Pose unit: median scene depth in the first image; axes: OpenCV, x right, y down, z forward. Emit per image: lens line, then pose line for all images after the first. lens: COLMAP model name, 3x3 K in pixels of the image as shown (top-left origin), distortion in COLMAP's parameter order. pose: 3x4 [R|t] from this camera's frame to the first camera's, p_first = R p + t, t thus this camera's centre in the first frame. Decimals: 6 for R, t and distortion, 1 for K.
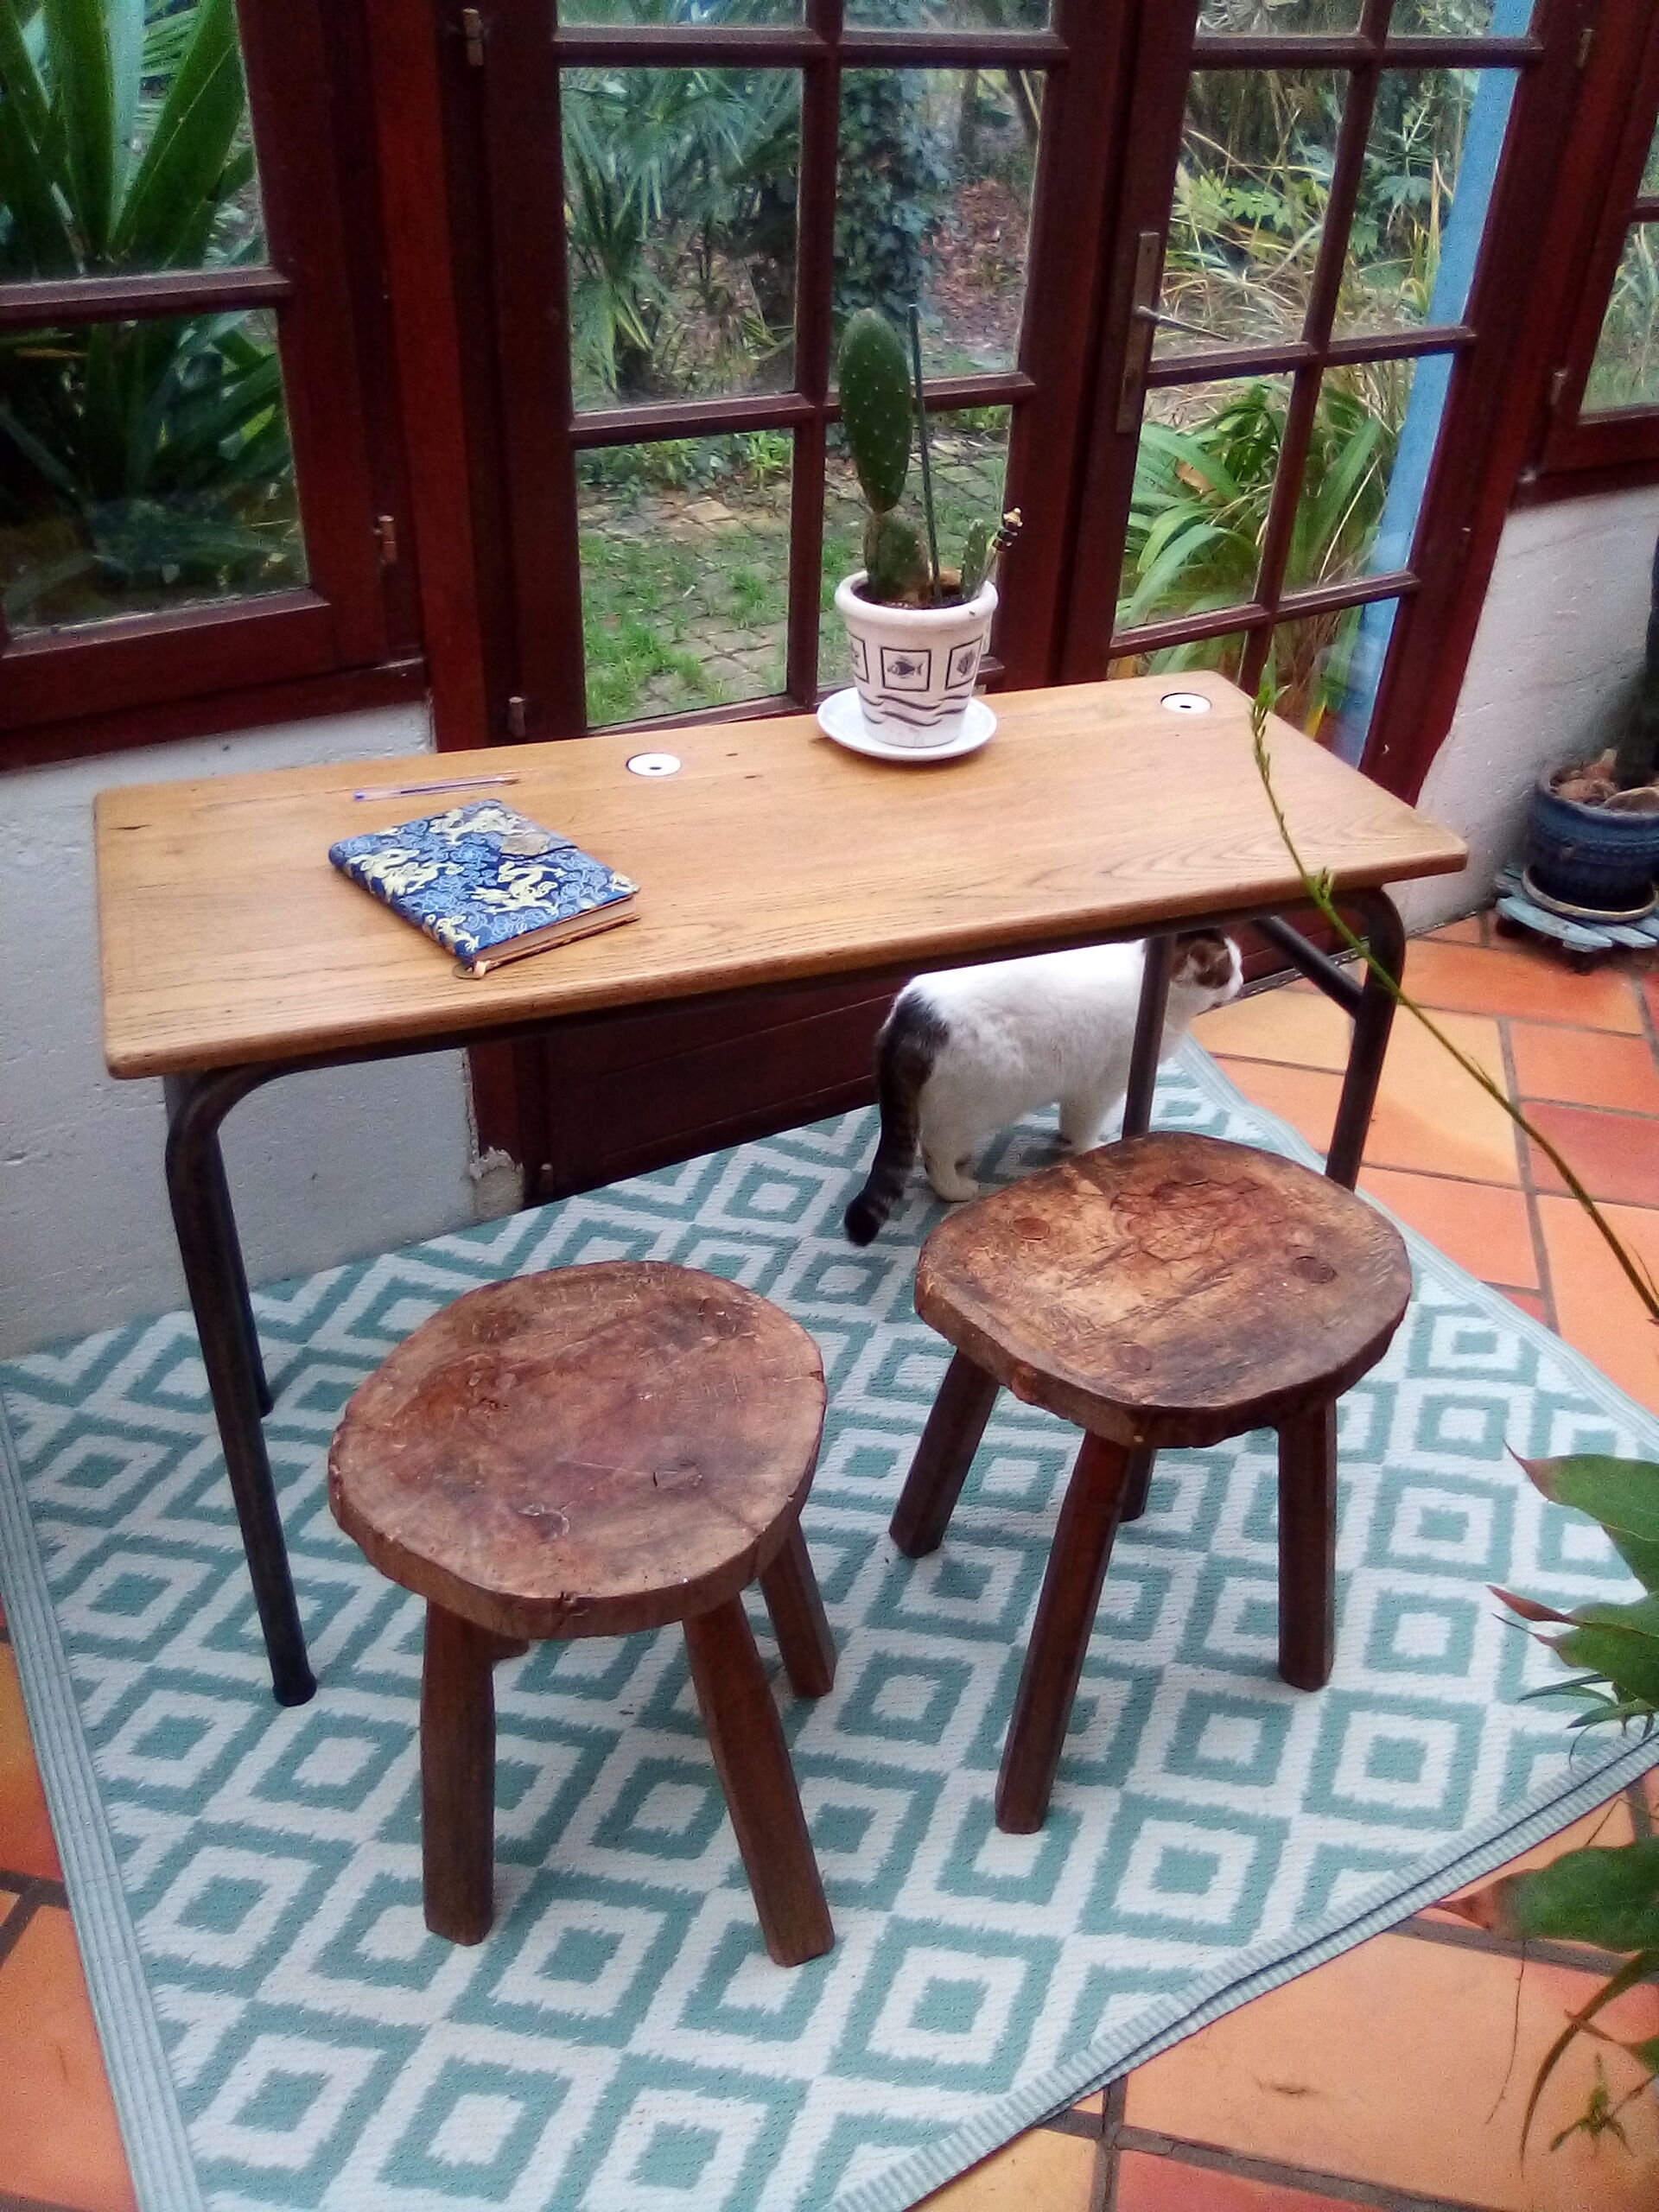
lens RADIAL K [[1778.1, 0, 875.0], [0, 1778.1, 1083.9], [0, 0, 1]] dist [0.076535, -0.169182]
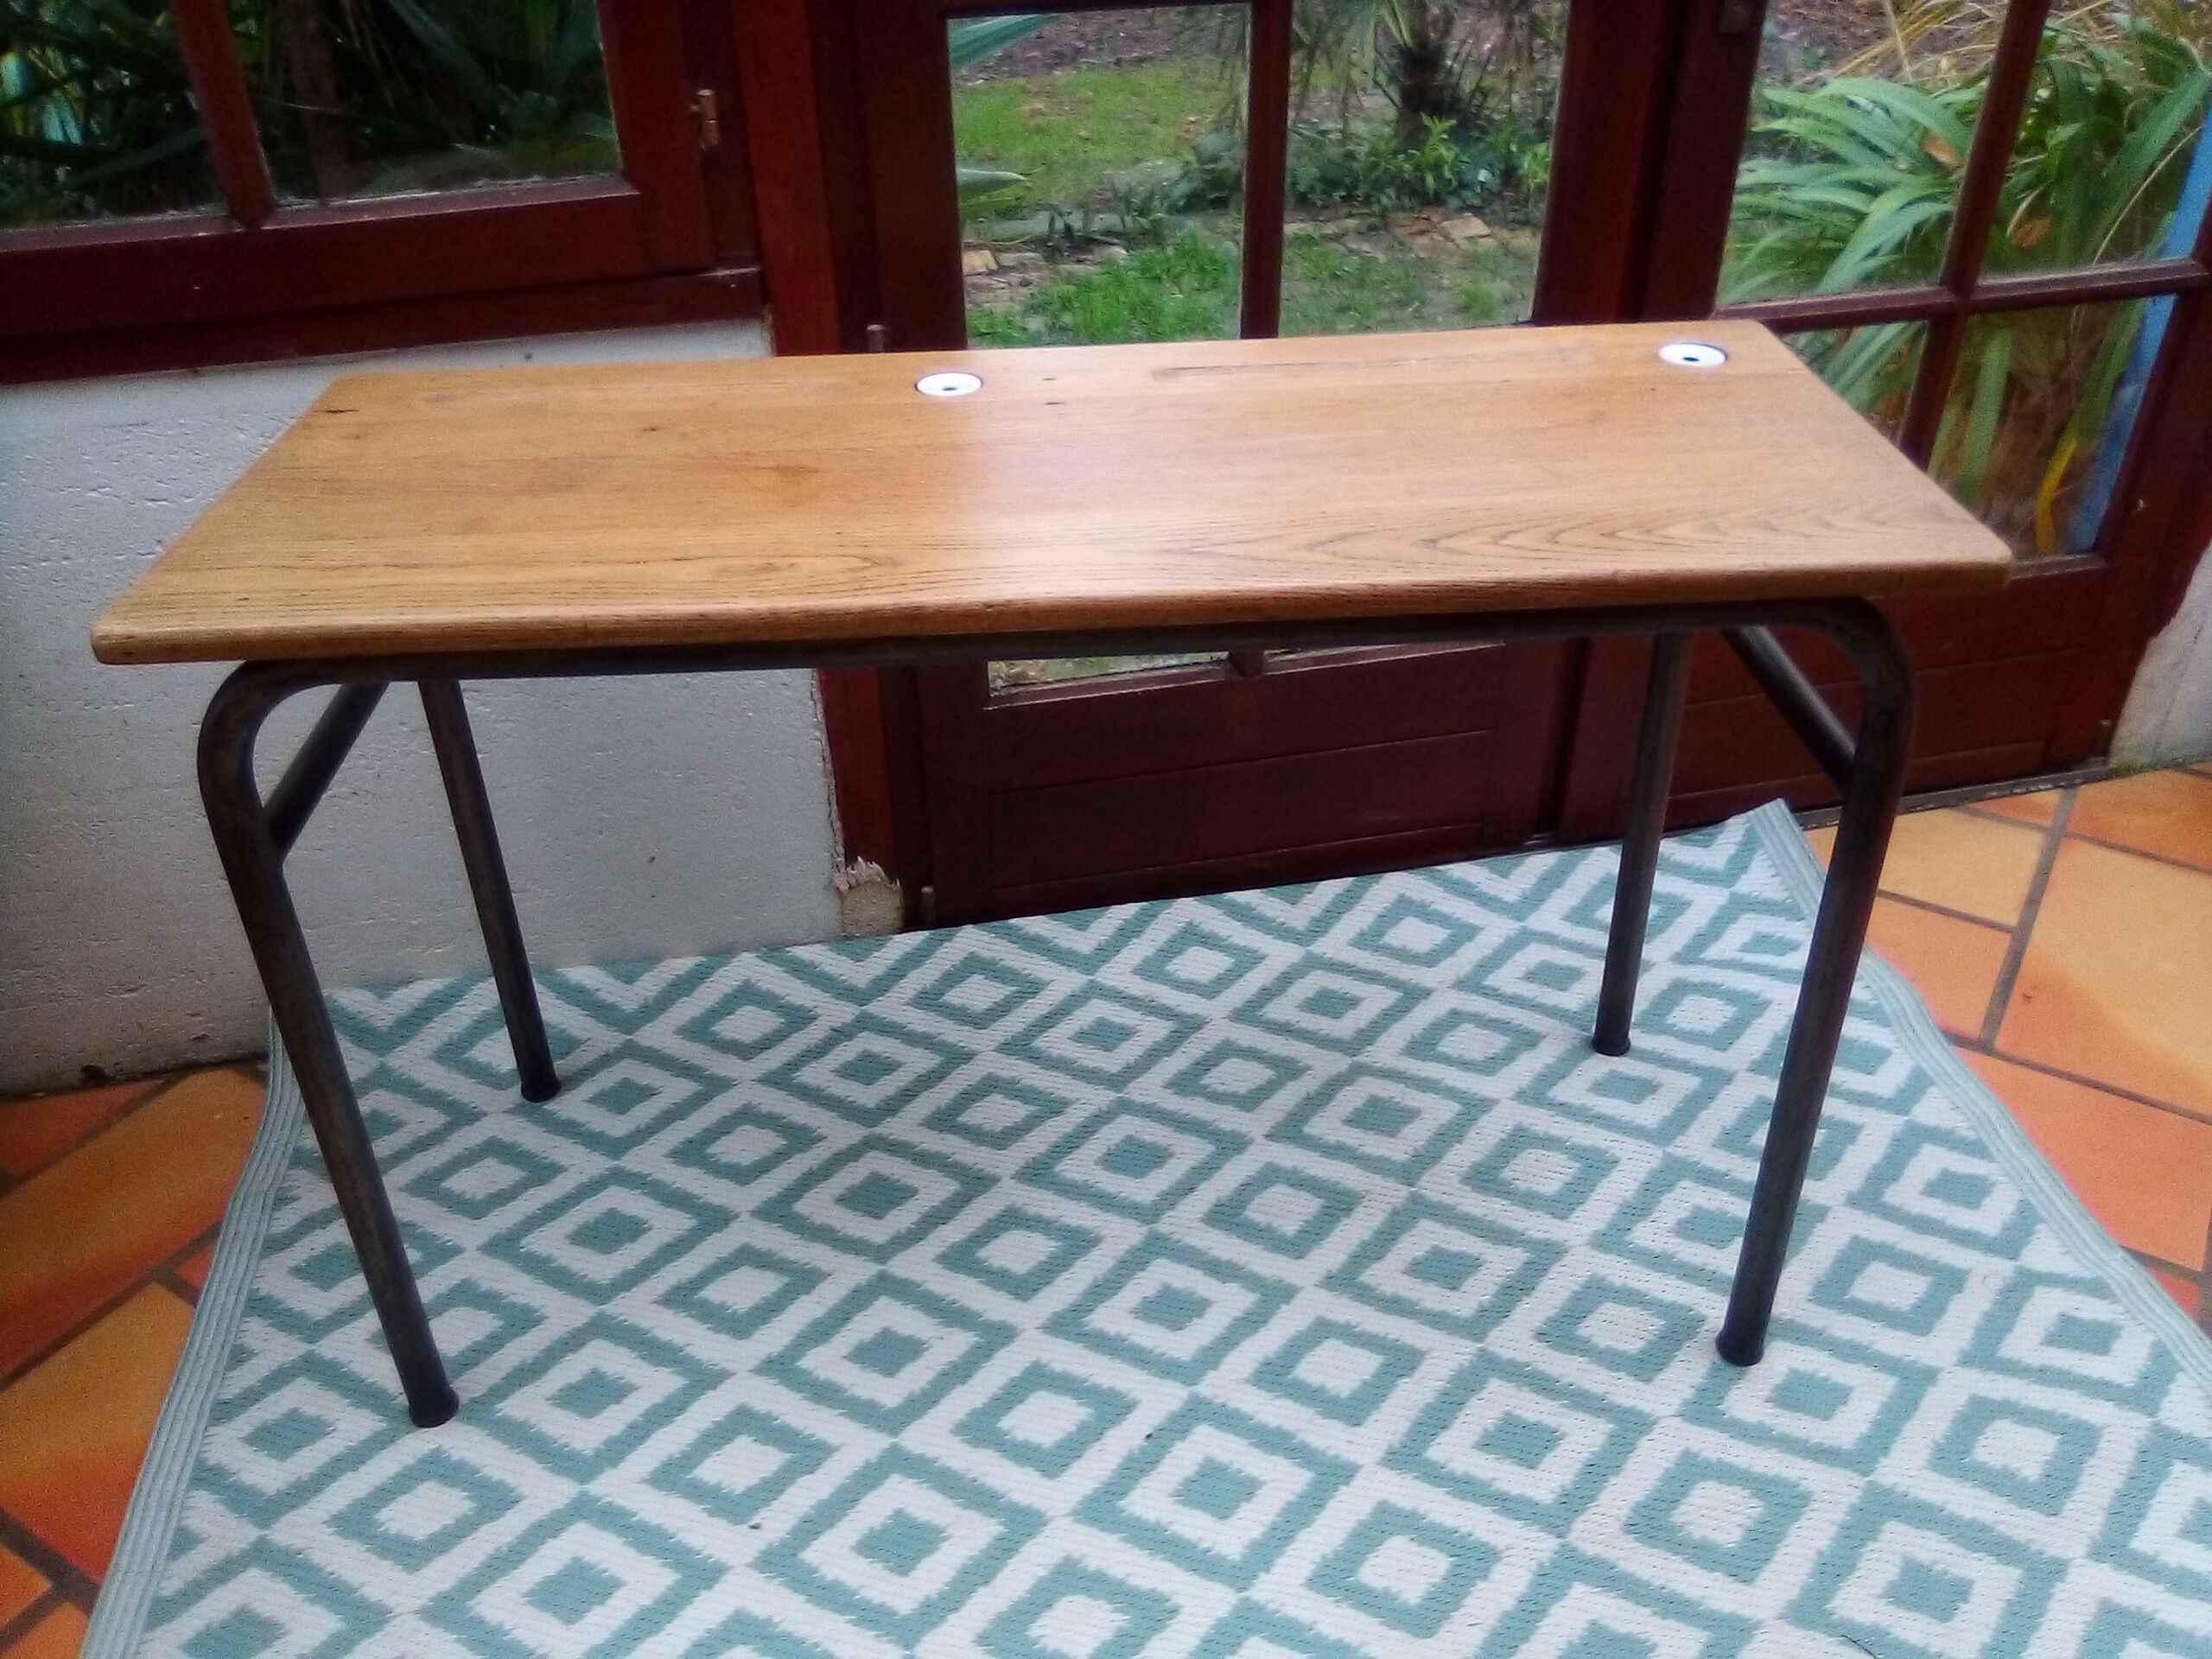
lens RADIAL K [[1773.8, 0, 1097.3], [0, 1773.8, 832.5], [0, 0, 1]] dist [0.072170, -0.163097]
pose [[0.935373, 0.135260, -0.326775, 0.221154], [-0.137884, 0.990331, 0.015235, -0.007360], [0.325676, 0.030807, 0.944979, 0.269334]]
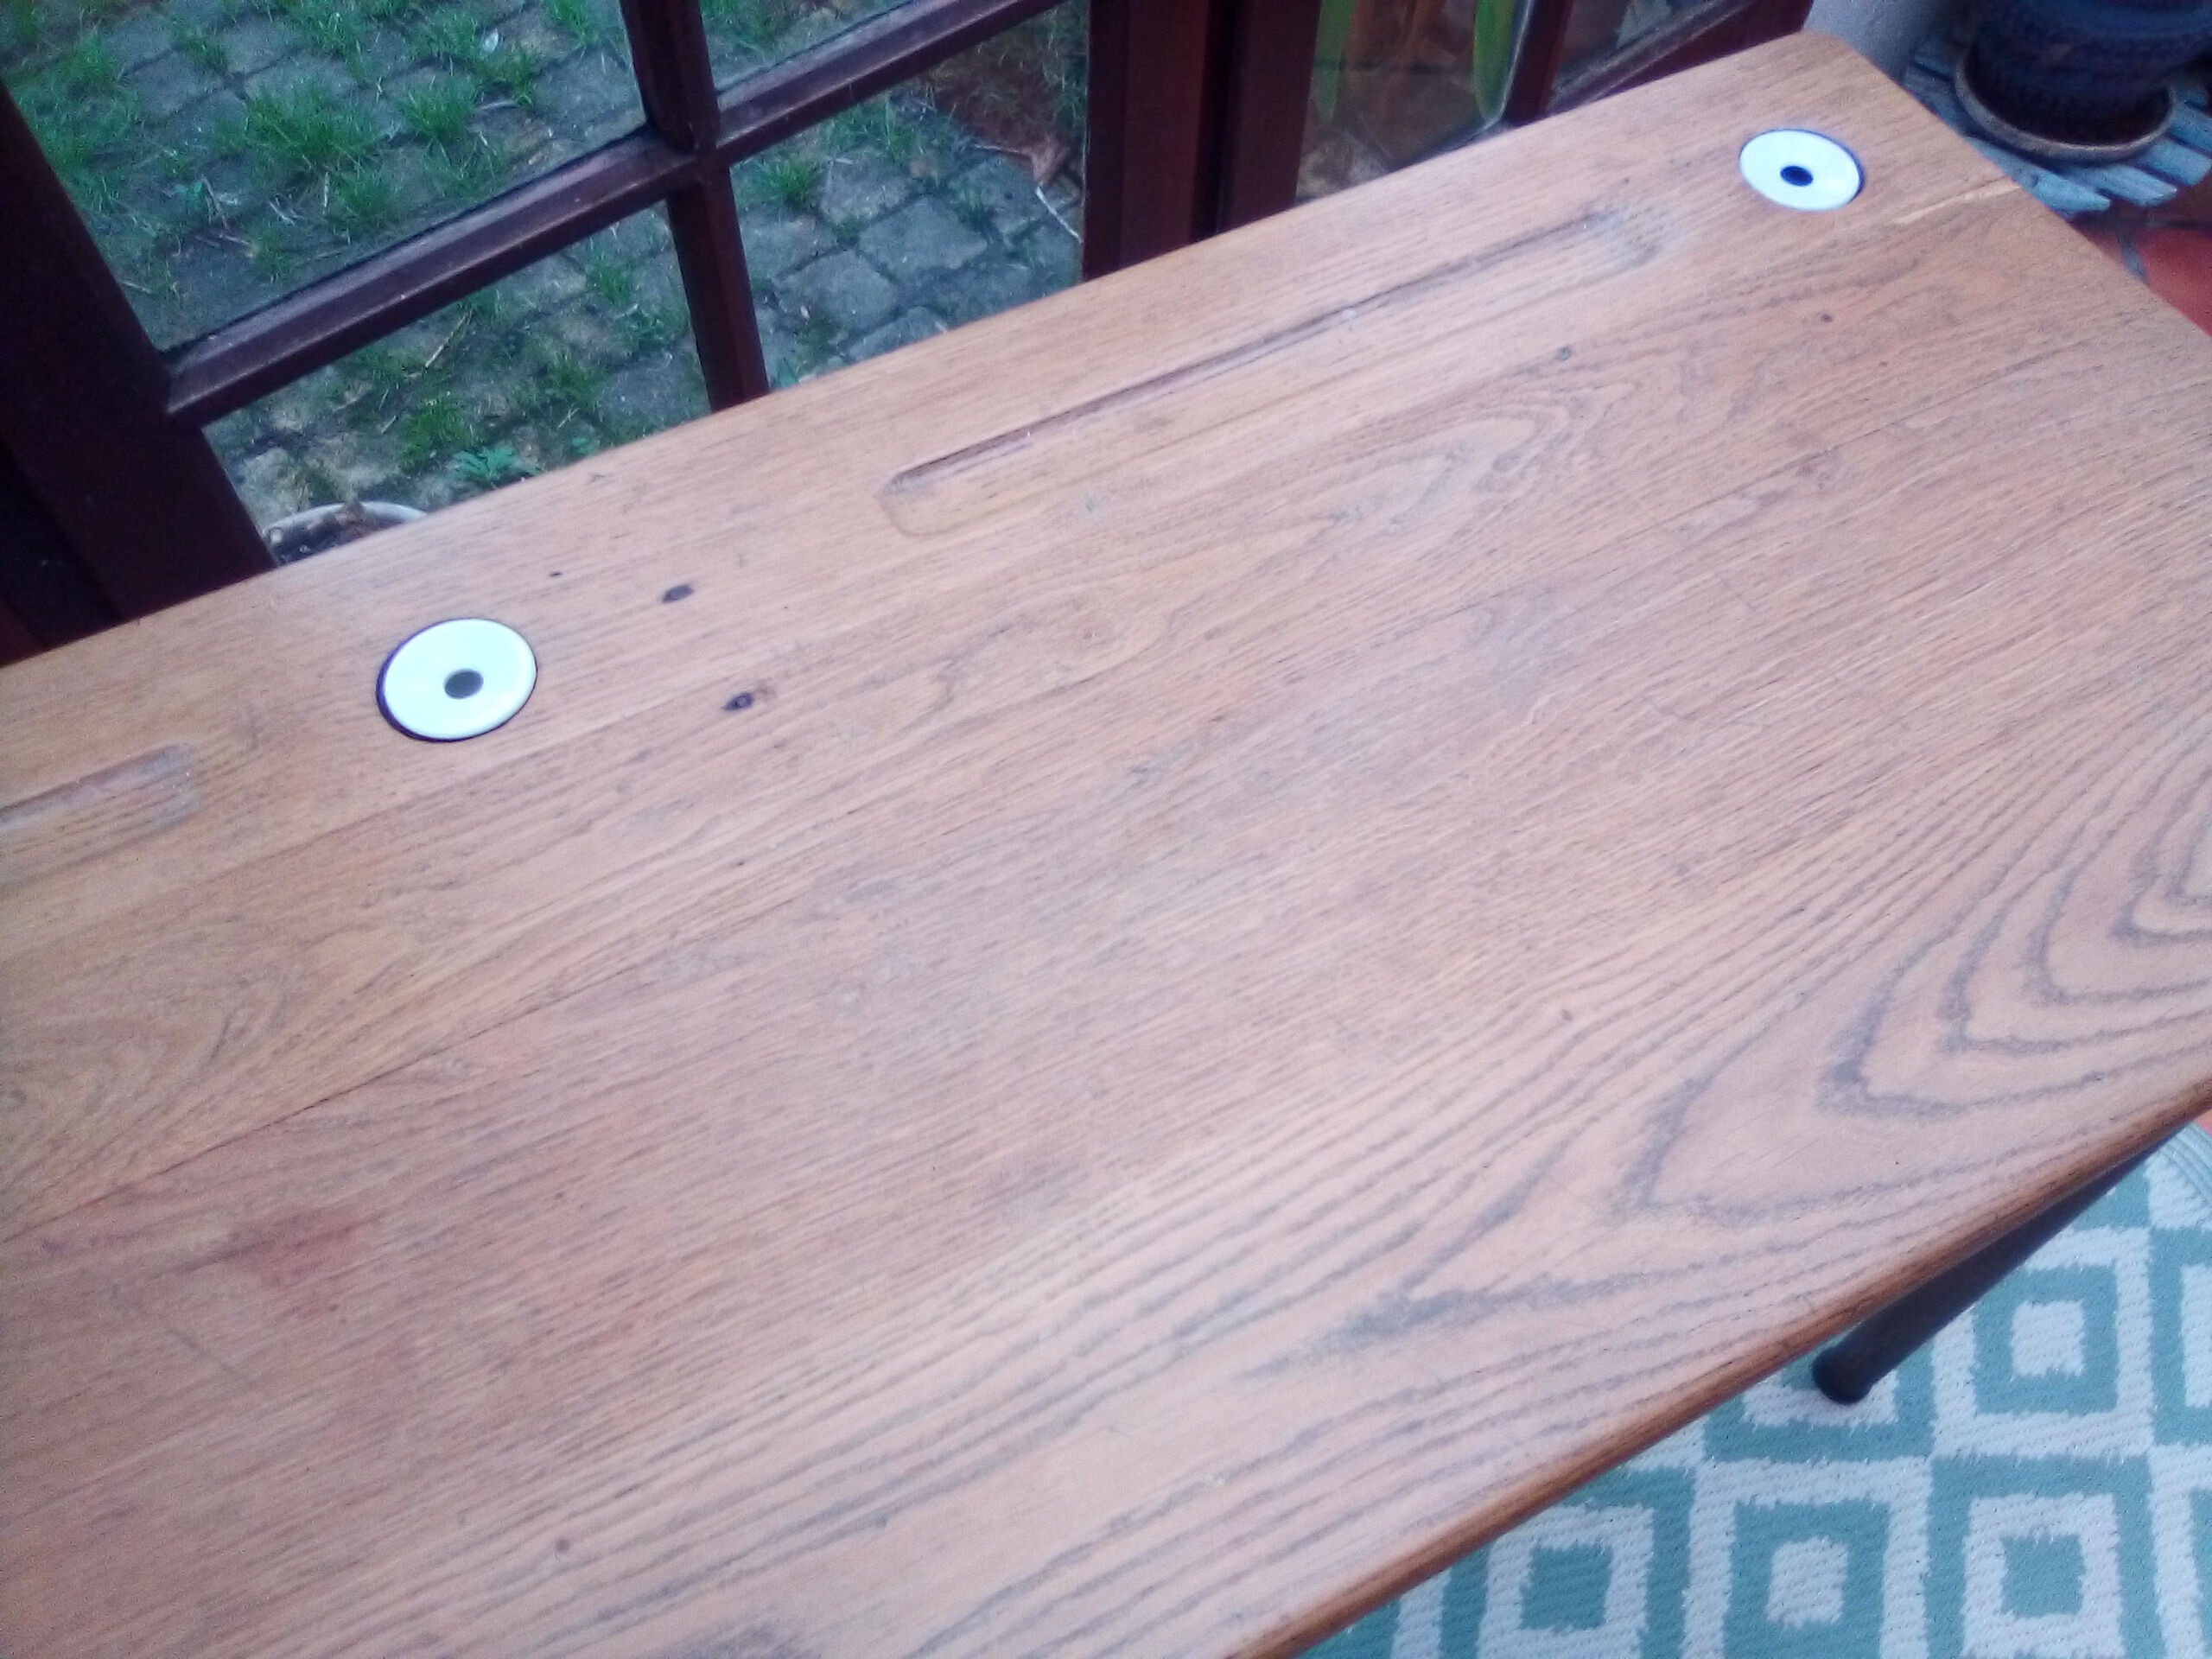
lens RADIAL K [[1773.8, 0, 1097.3], [0, 1773.8, 832.5], [0, 0, 1]] dist [0.072170, -0.163097]
pose [[0.993821, -0.107521, 0.027544, -0.015803], [0.087239, 0.910116, 0.405065, -0.284223], [-0.068621, -0.400160, 0.913873, 0.653167]]
